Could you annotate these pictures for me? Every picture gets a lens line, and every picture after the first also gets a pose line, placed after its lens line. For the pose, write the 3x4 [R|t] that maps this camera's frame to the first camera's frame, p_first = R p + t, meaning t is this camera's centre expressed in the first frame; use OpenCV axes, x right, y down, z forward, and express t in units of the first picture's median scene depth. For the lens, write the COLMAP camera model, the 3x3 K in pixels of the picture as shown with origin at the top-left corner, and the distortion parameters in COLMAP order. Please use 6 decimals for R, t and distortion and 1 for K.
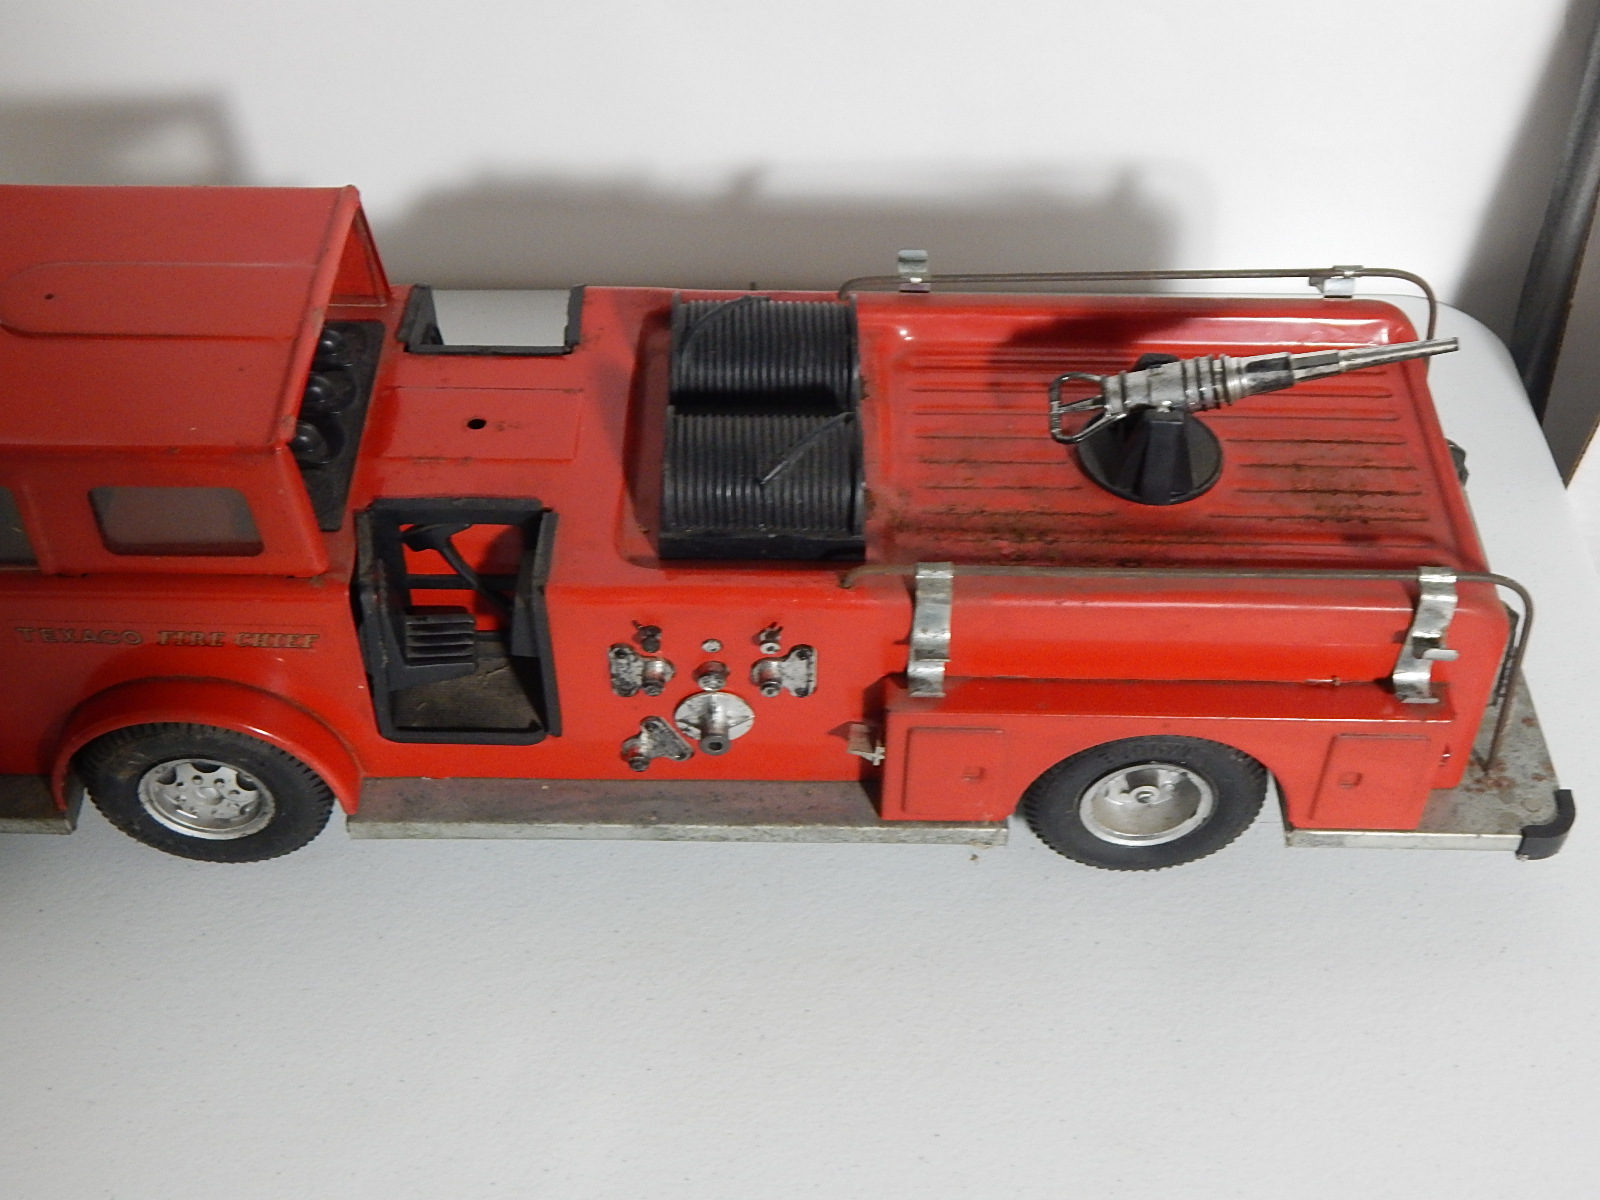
lens RADIAL K [[2066.5, 0, 789.8], [0, 2066.5, 605.0], [0, 0, 1]] dist [0.007033, 0.000000]
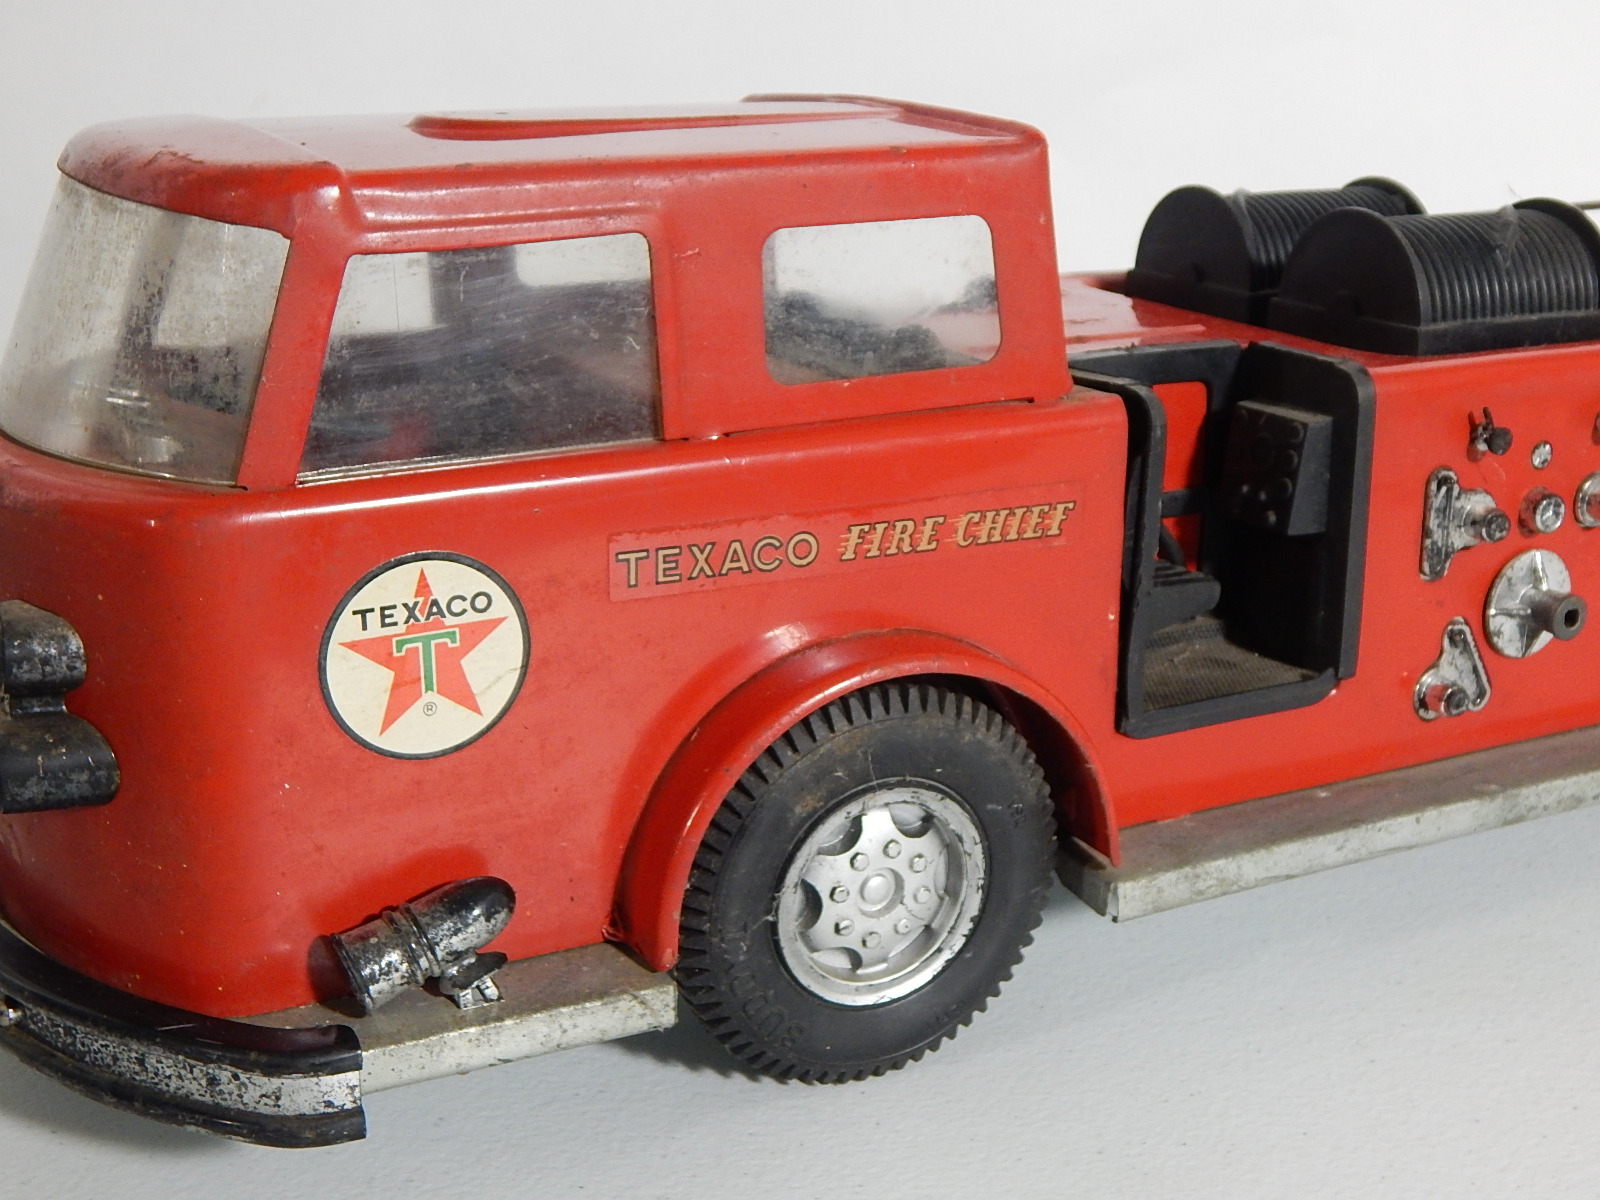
lens RADIAL K [[2066.5, 0, 795.2], [0, 2066.5, 612.5], [0, 0, 1]] dist [0.007033, 0.000000]
pose [[0.886859, -0.143658, 0.439139, -0.558371], [0.341558, 0.843904, -0.413719, 0.259821], [-0.311157, 0.516902, 0.797492, 0.534765]]
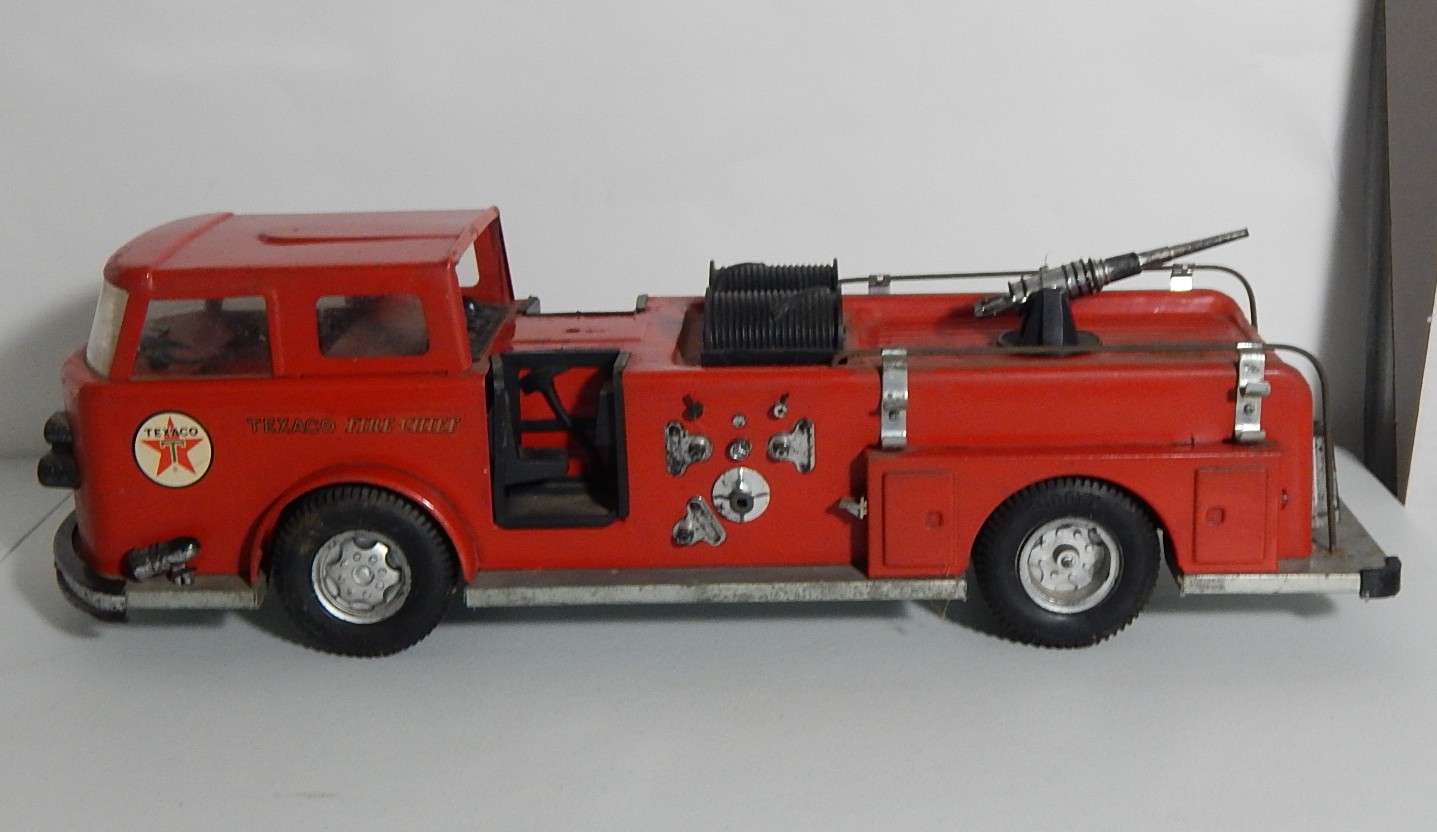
lens RADIAL K [[2171.3, 0, 722.3], [0, 2171.3, 408.0], [0, 0, 1]] dist [0.019458, 0.000000]
pose [[0.999117, -0.027312, -0.031942, -0.001768], [0.006397, 0.850020, -0.526712, 0.764044], [0.041536, 0.526042, 0.849444, -0.245614]]
